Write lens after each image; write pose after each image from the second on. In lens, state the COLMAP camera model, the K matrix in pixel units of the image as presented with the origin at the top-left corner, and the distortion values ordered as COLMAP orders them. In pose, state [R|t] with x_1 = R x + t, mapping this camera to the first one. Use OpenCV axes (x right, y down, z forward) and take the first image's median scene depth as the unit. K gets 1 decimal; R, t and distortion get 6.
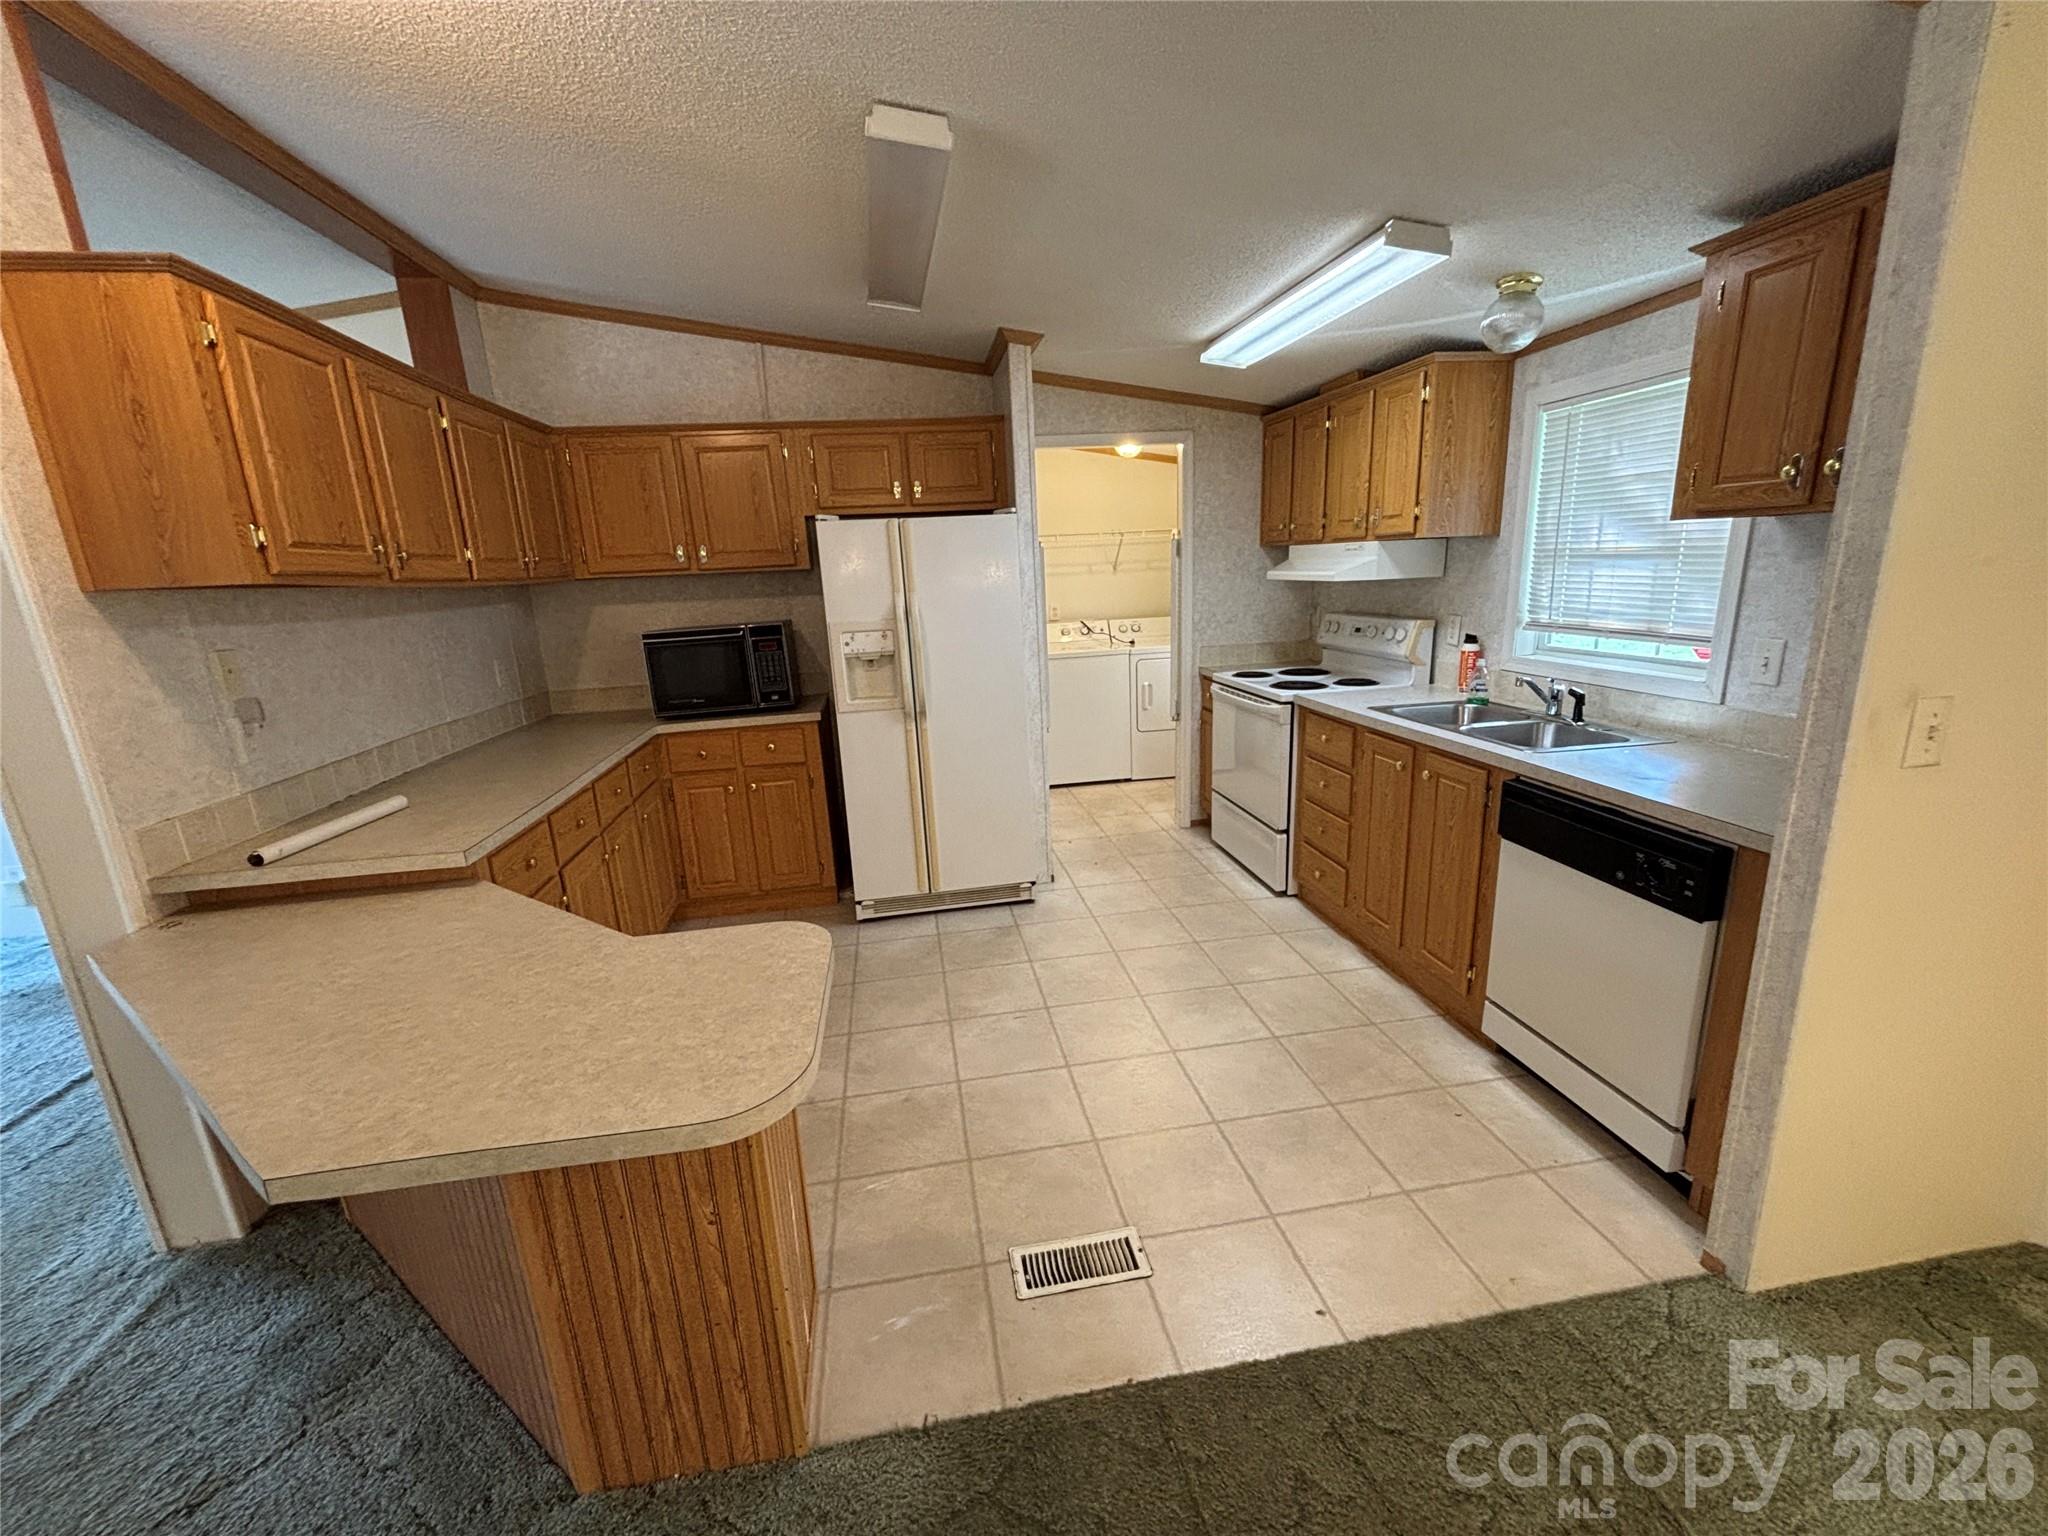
lens RADIAL K [[831.6, 0, 1021.4], [0, 831.6, 769.4], [0, 0, 1]] dist [-0.011308, 0.006135]
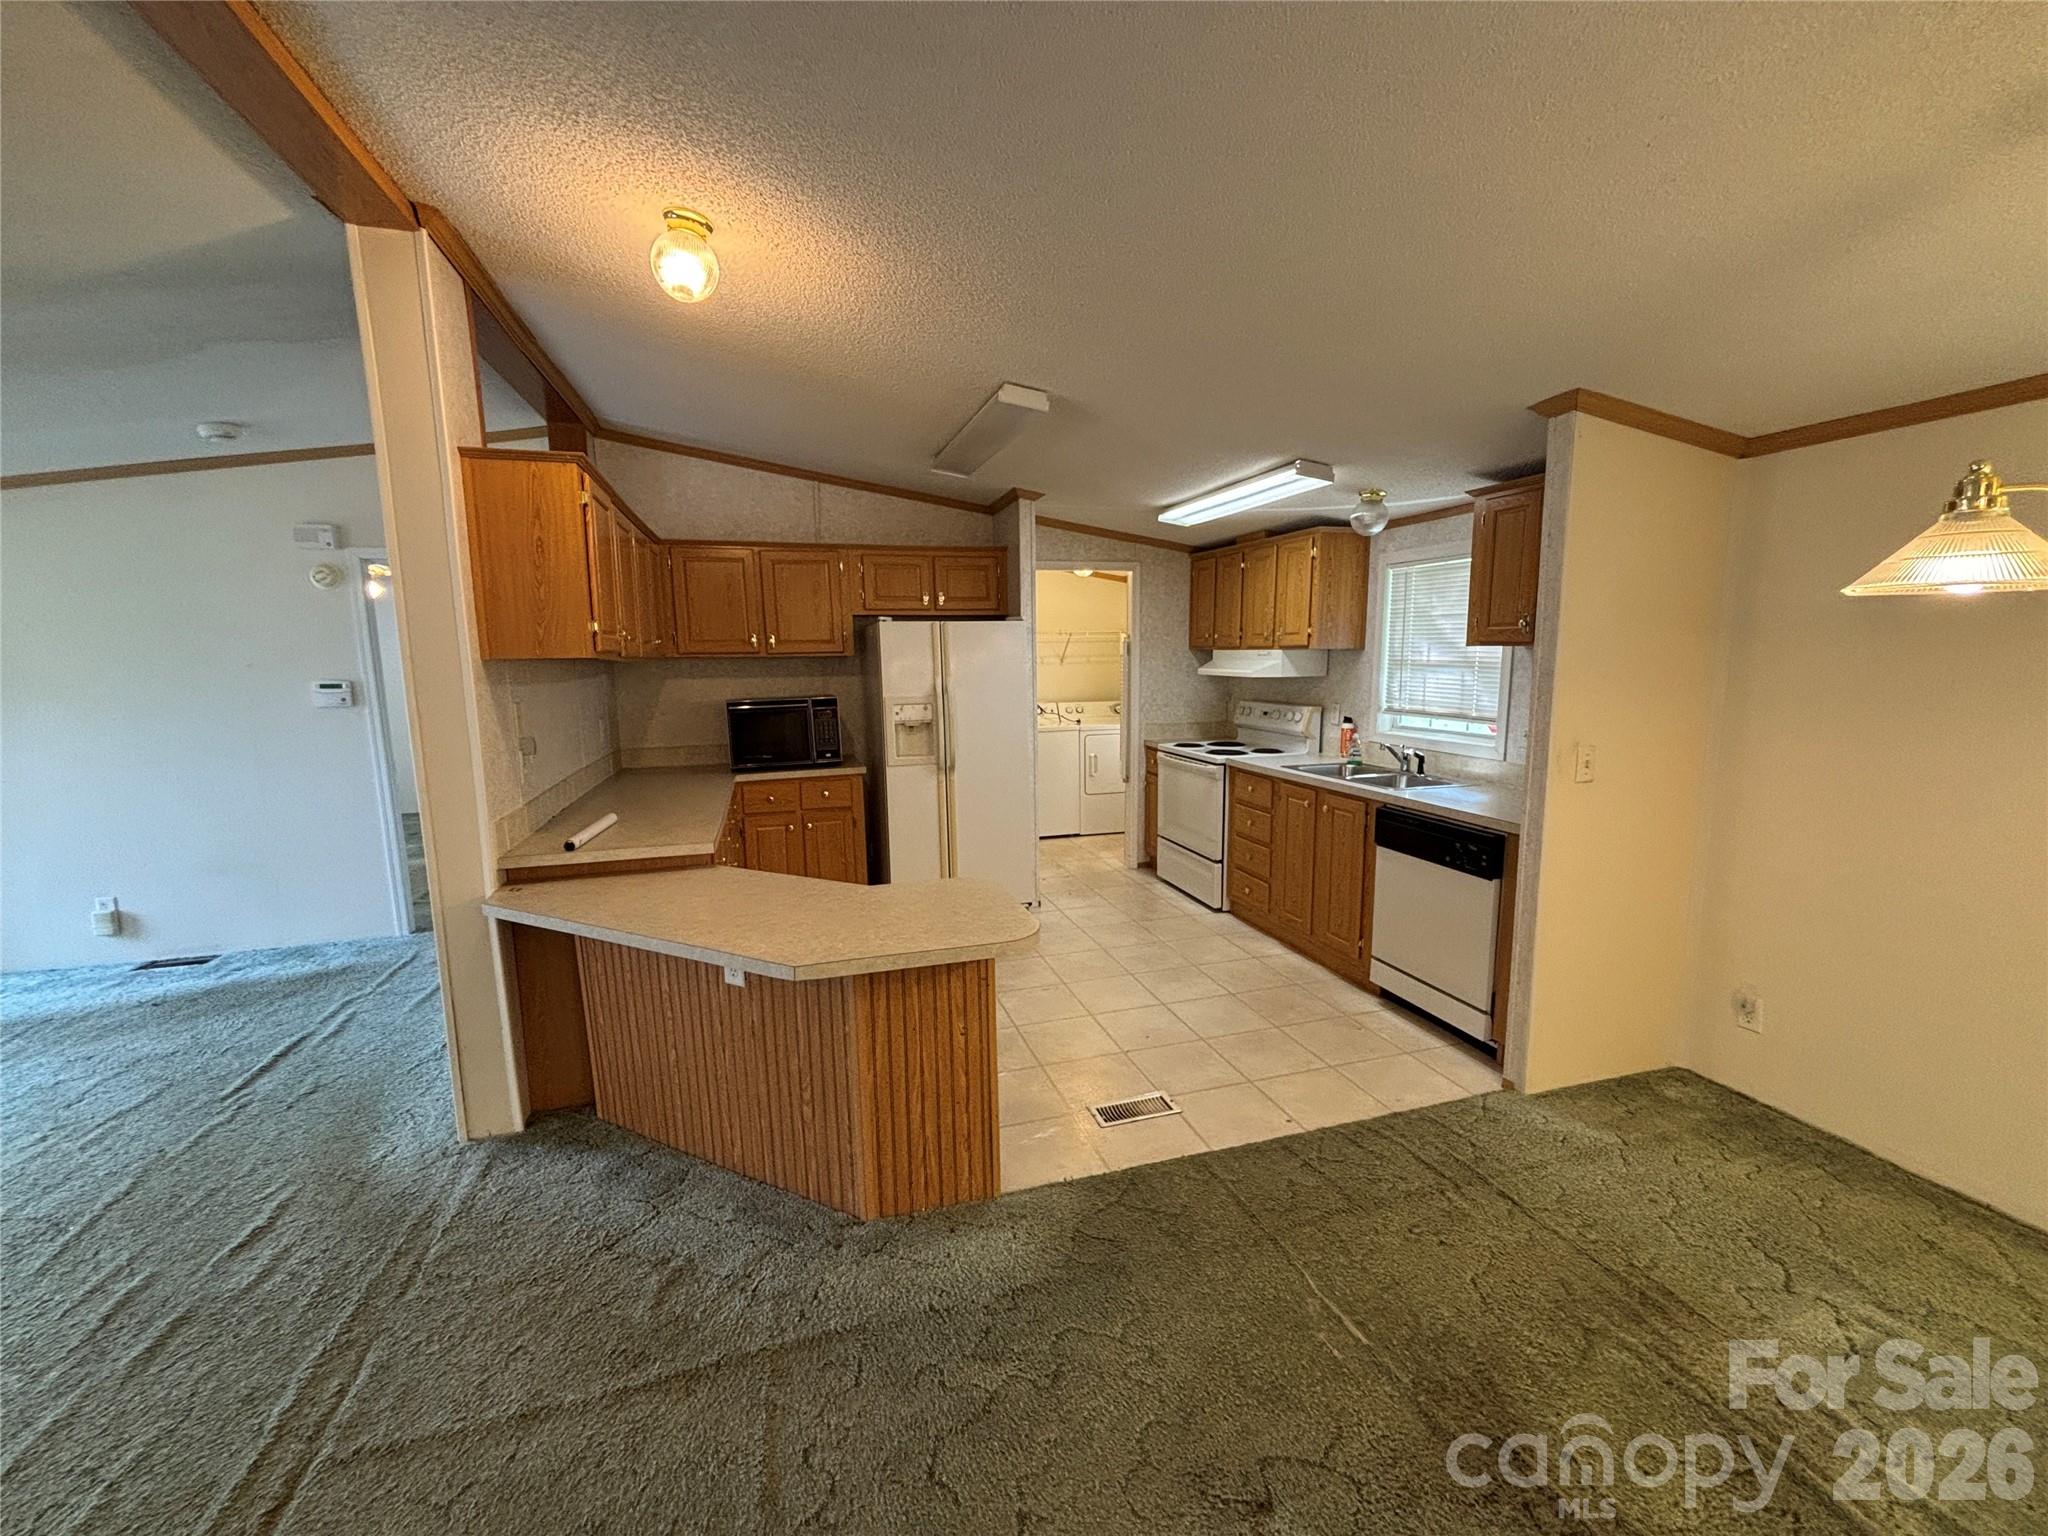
lens RADIAL K [[828.9, 0, 1019.8], [0, 828.9, 769.2], [0, 0, 1]] dist [0.000773, -0.000167]
pose [[0.990959, 0.014048, 0.133428, -0.219355], [-0.000320, 0.994748, -0.102353, 0.078363], [-0.134165, 0.101385, 0.985759, -0.340024]]
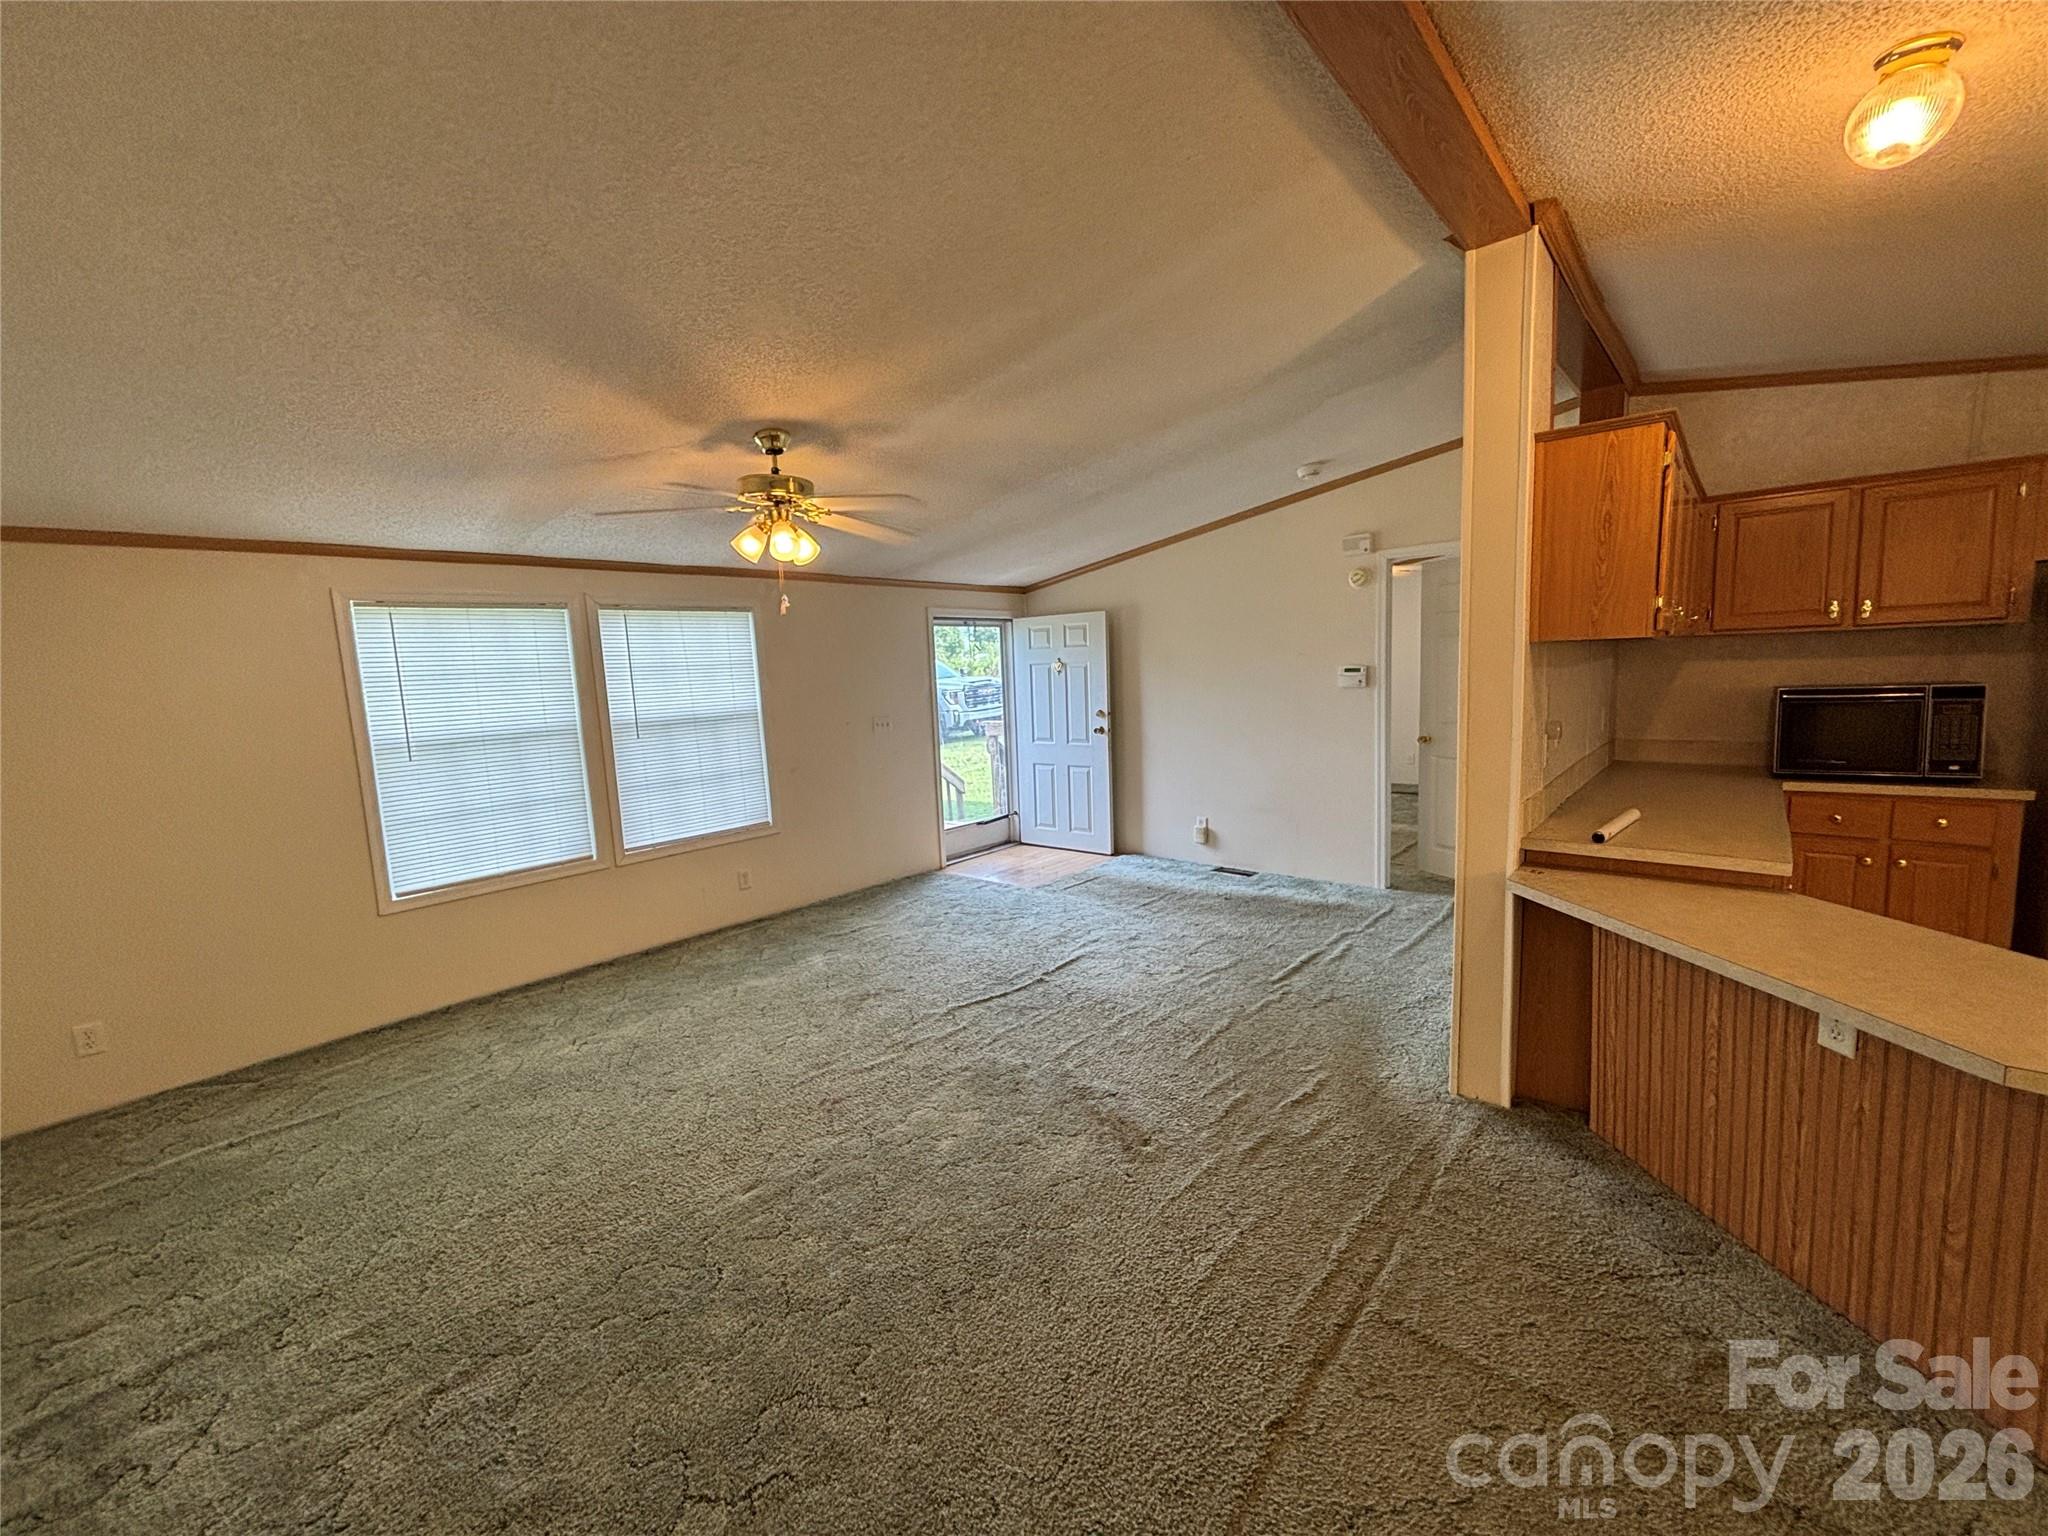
lens RADIAL K [[828.9, 0, 1019.8], [0, 828.9, 769.2], [0, 0, 1]] dist [0.000773, -0.000167]
pose [[0.638060, 0.117865, -0.760913, -0.323364], [-0.171122, 0.985208, 0.009115, 0.093743], [0.750731, 0.124393, 0.648790, -0.383584]]
